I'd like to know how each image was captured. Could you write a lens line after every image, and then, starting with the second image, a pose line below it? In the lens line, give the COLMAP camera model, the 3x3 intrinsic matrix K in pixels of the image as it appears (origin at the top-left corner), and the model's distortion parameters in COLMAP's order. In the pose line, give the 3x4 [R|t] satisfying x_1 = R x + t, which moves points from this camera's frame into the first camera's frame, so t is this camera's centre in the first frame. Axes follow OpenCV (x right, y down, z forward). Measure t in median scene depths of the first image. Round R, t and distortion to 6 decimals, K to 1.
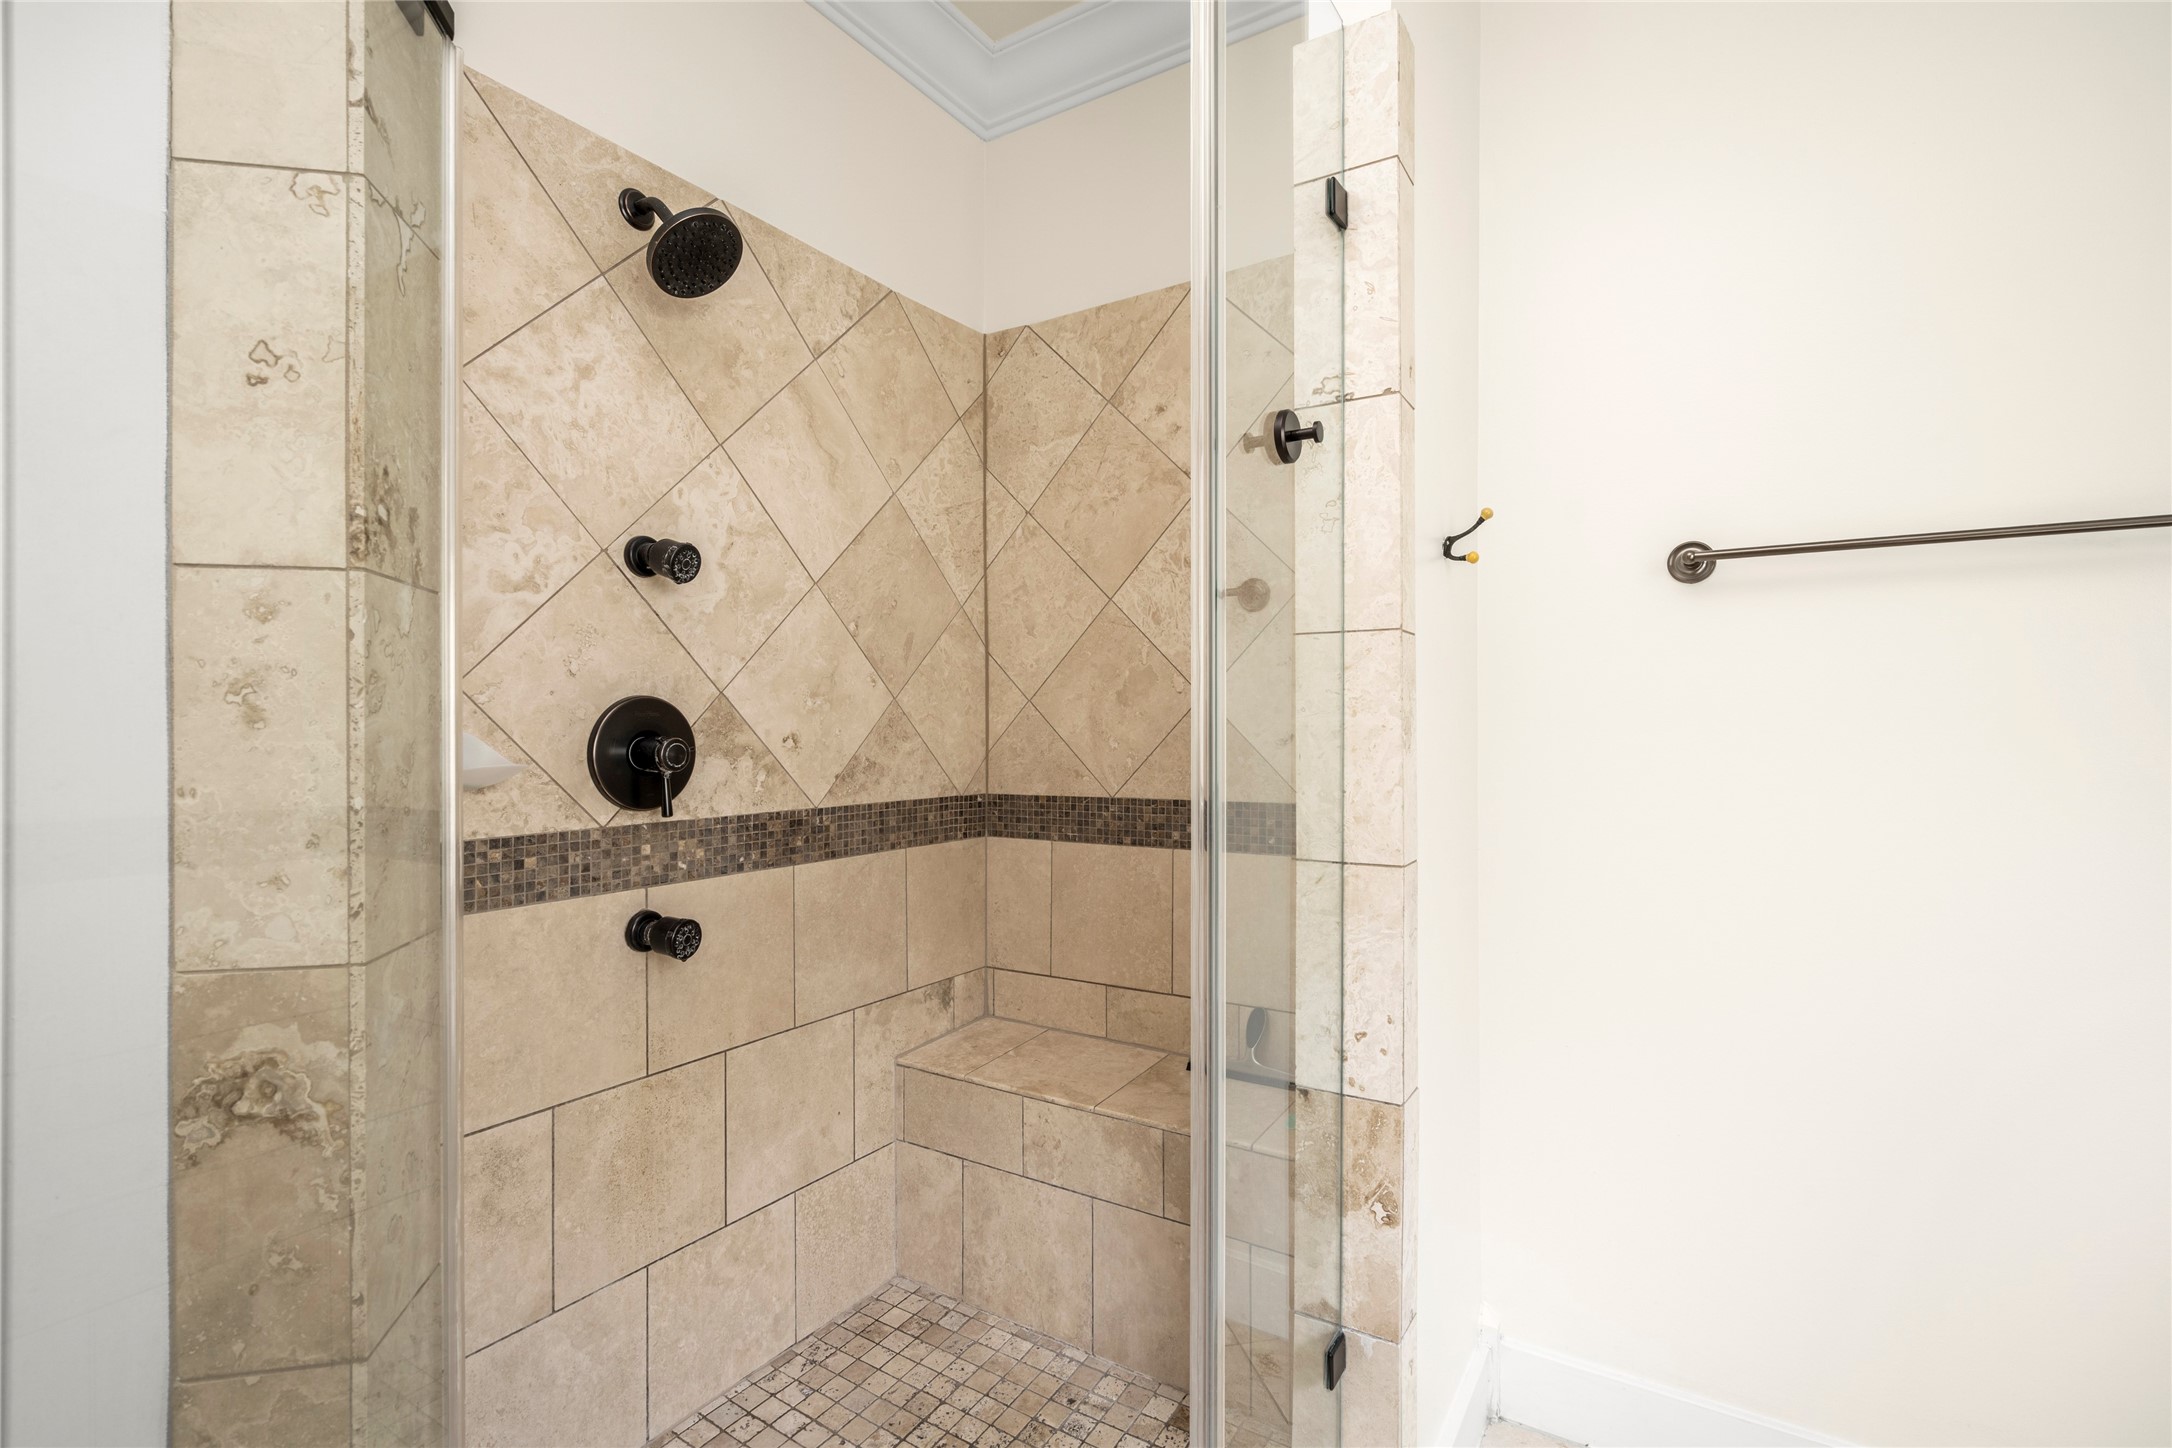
lens RADIAL K [[994.3, 0, 1089.1], [0, 994.3, 723.4], [0, 0, 1]] dist [-0.007416, 0.003502]
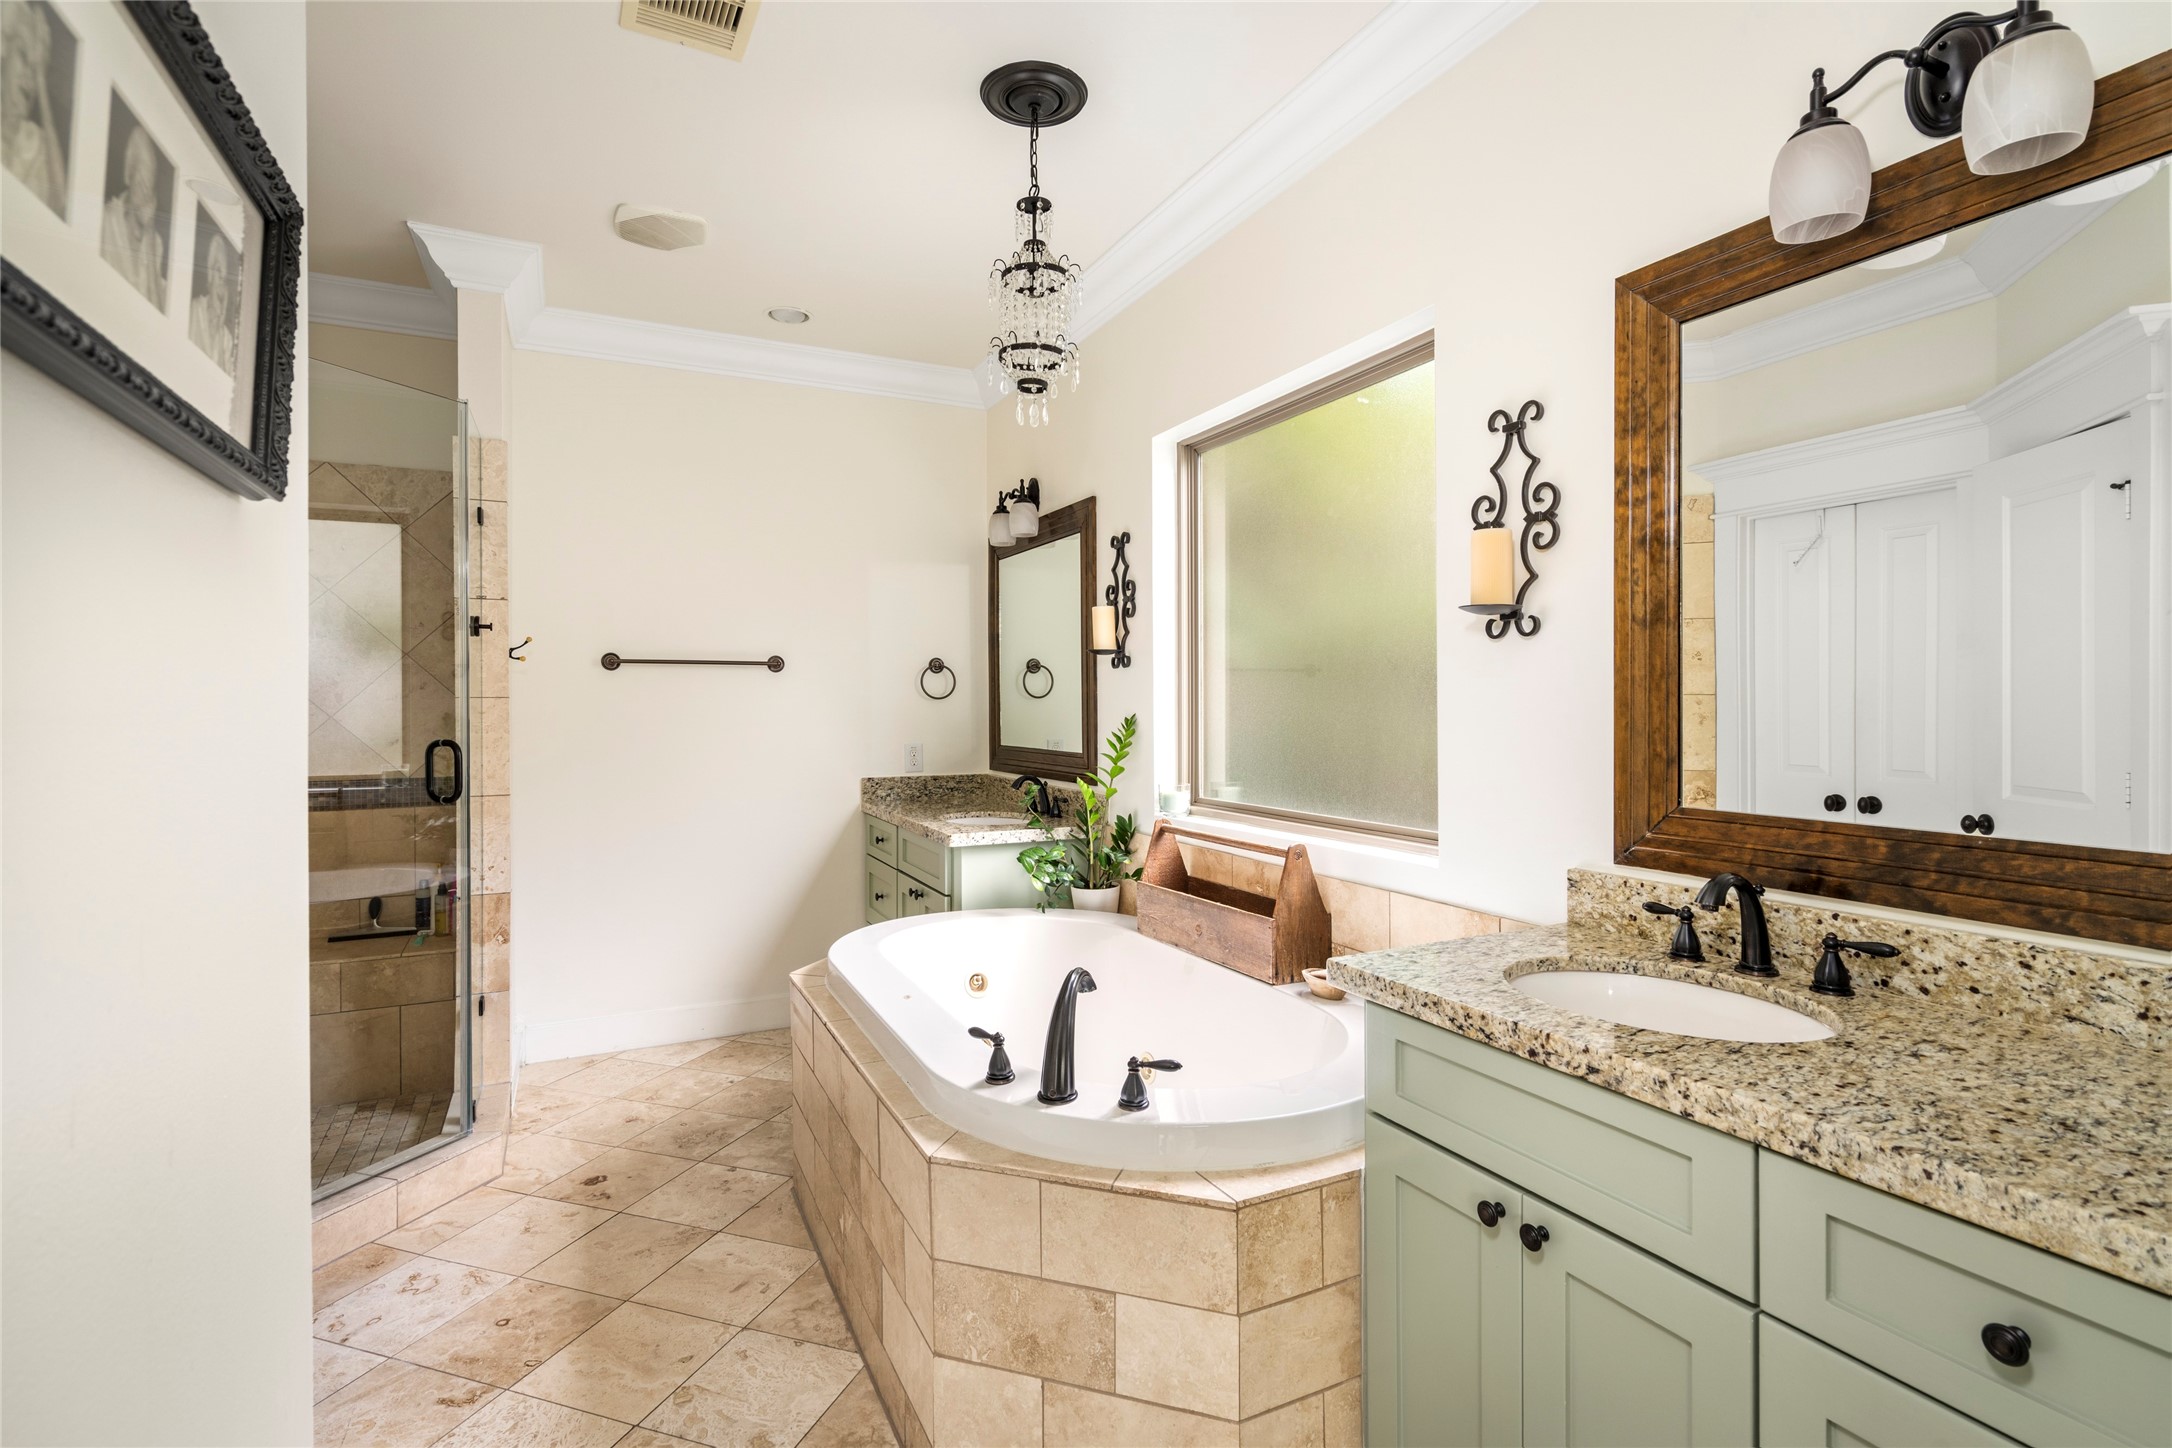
lens RADIAL K [[1083.0, 0, 1092.4], [0, 1083.0, 720.1], [0, 0, 1]] dist [-0.004524, -0.000227]
pose [[0.533305, -0.003828, 0.845915, -1.160987], [-0.007167, 0.999933, 0.009044, -0.075166], [-0.845893, -0.010886, 0.533242, -1.616740]]
